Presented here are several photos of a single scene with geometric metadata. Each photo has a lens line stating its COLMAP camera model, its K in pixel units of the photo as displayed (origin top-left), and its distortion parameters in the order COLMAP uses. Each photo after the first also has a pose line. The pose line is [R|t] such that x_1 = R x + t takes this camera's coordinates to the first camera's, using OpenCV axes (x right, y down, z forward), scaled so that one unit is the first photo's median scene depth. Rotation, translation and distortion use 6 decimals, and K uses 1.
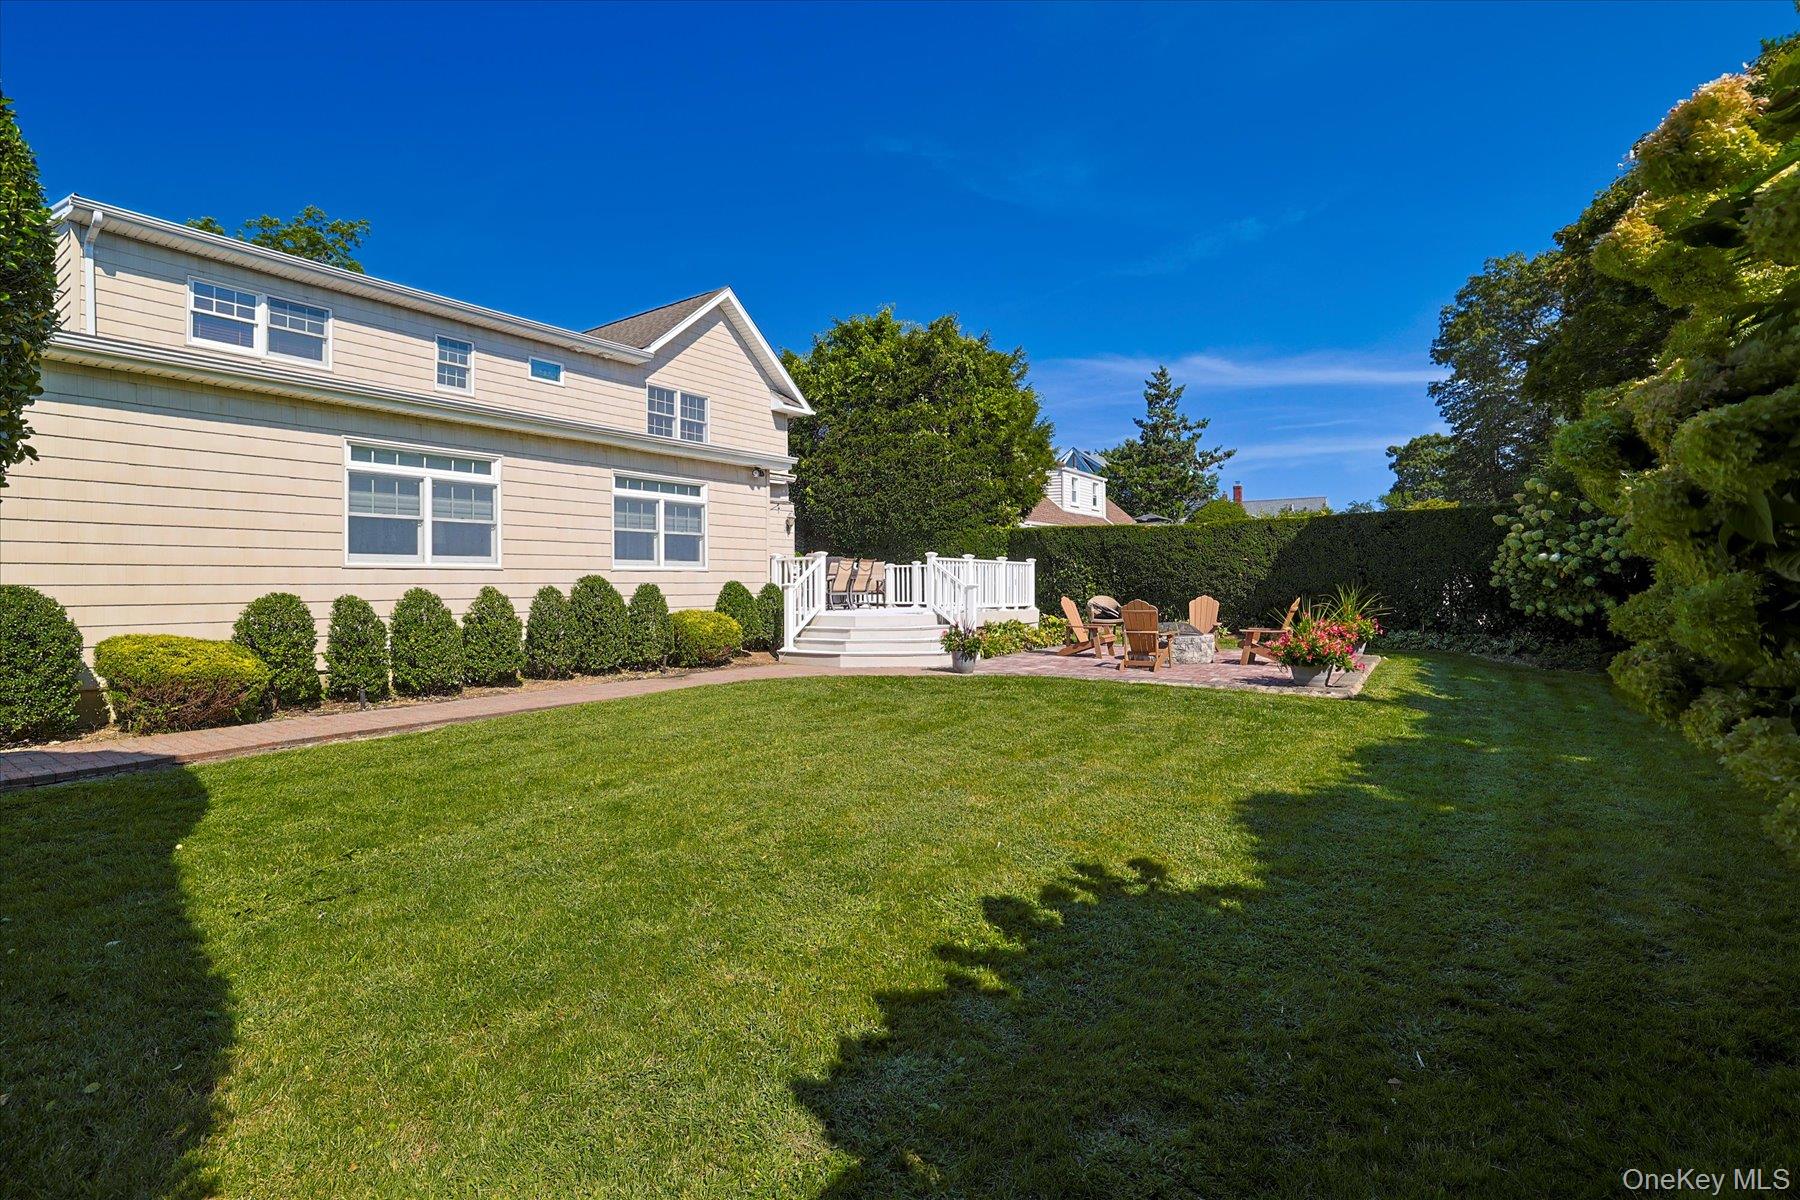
lens RADIAL K [[827.9, 0, 894.3], [0, 827.9, 590.2], [0, 0, 1]] dist [-0.017510, 0.000817]
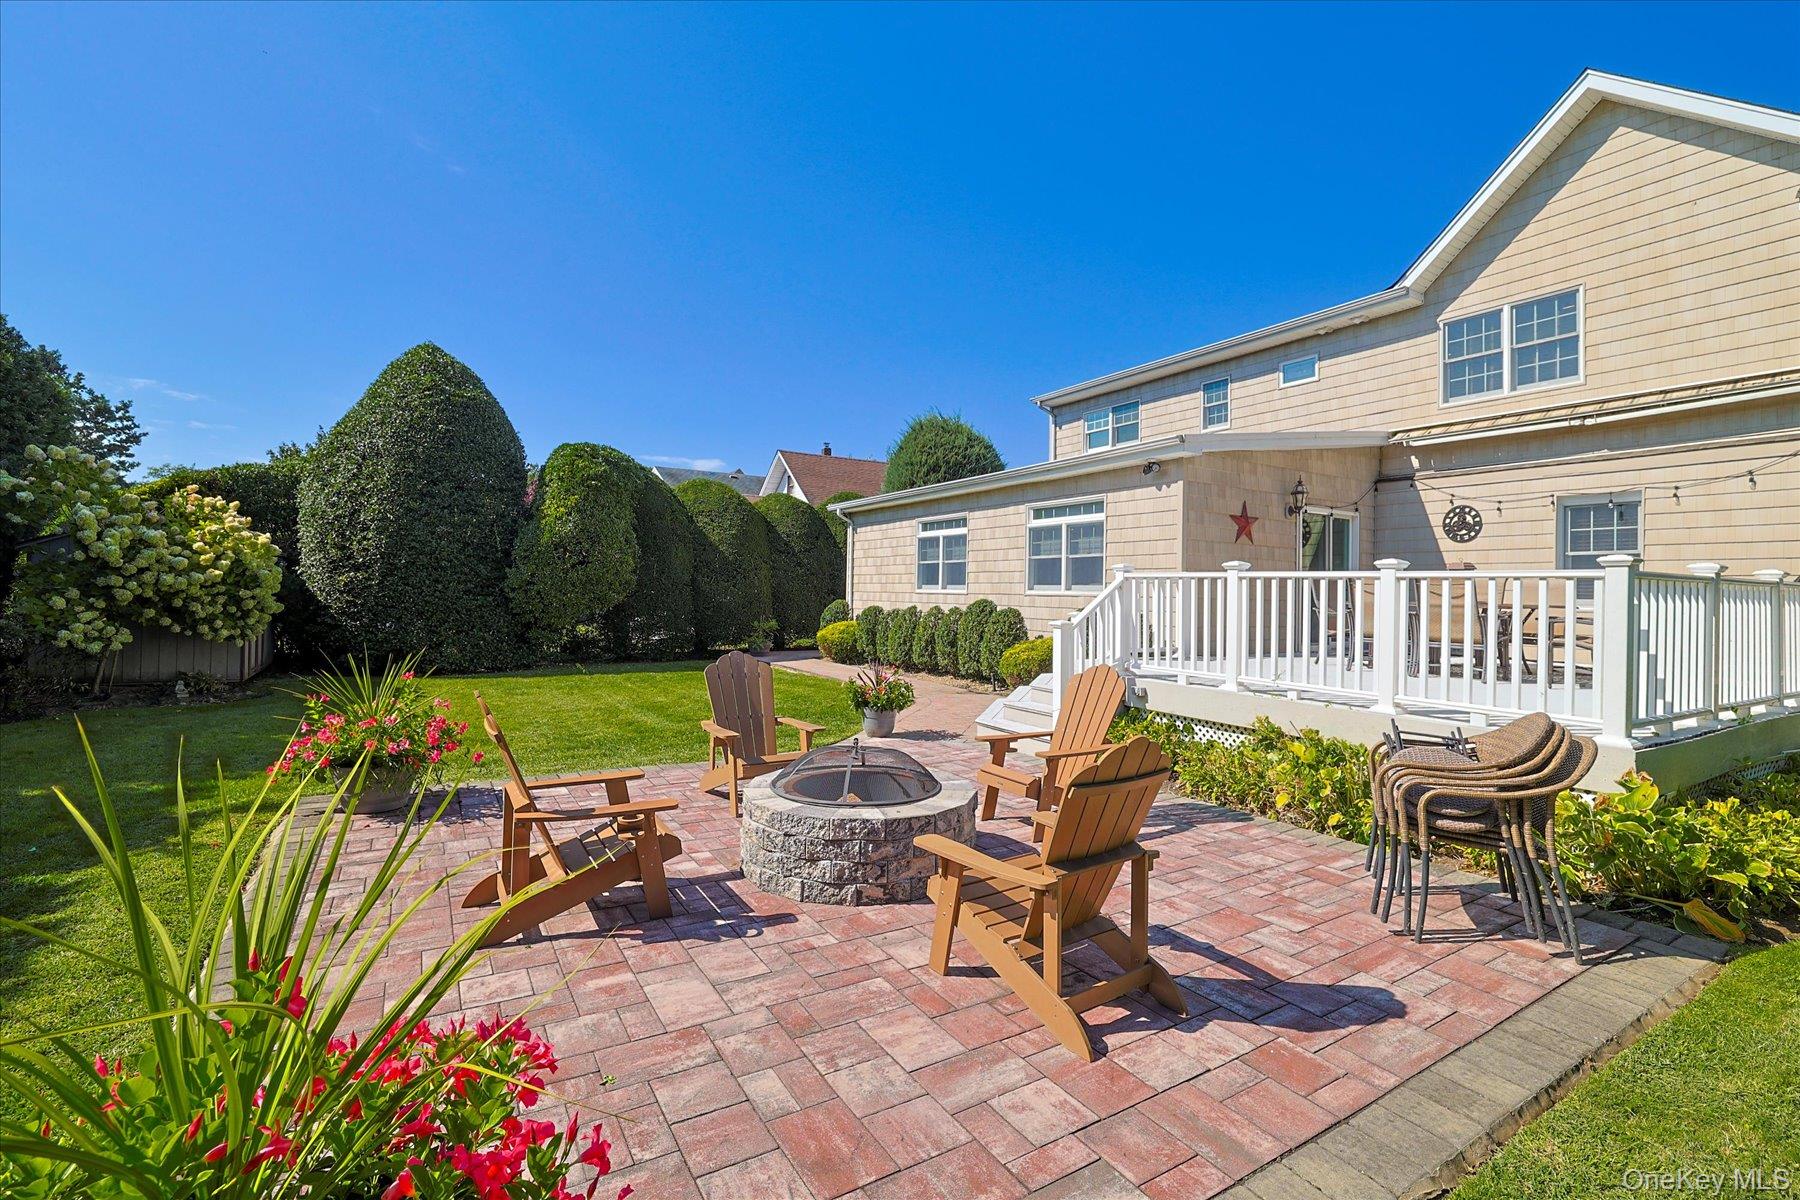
lens RADIAL K [[827.9, 0, 909.2], [0, 827.9, 604.4], [0, 0, 1]] dist [-0.017510, 0.000817]
pose [[-0.413059, 0.010244, -0.910647, 0.525136], [-0.023409, 0.999487, 0.021861, -0.021763], [0.910403, 0.030347, -0.412608, 0.922456]]
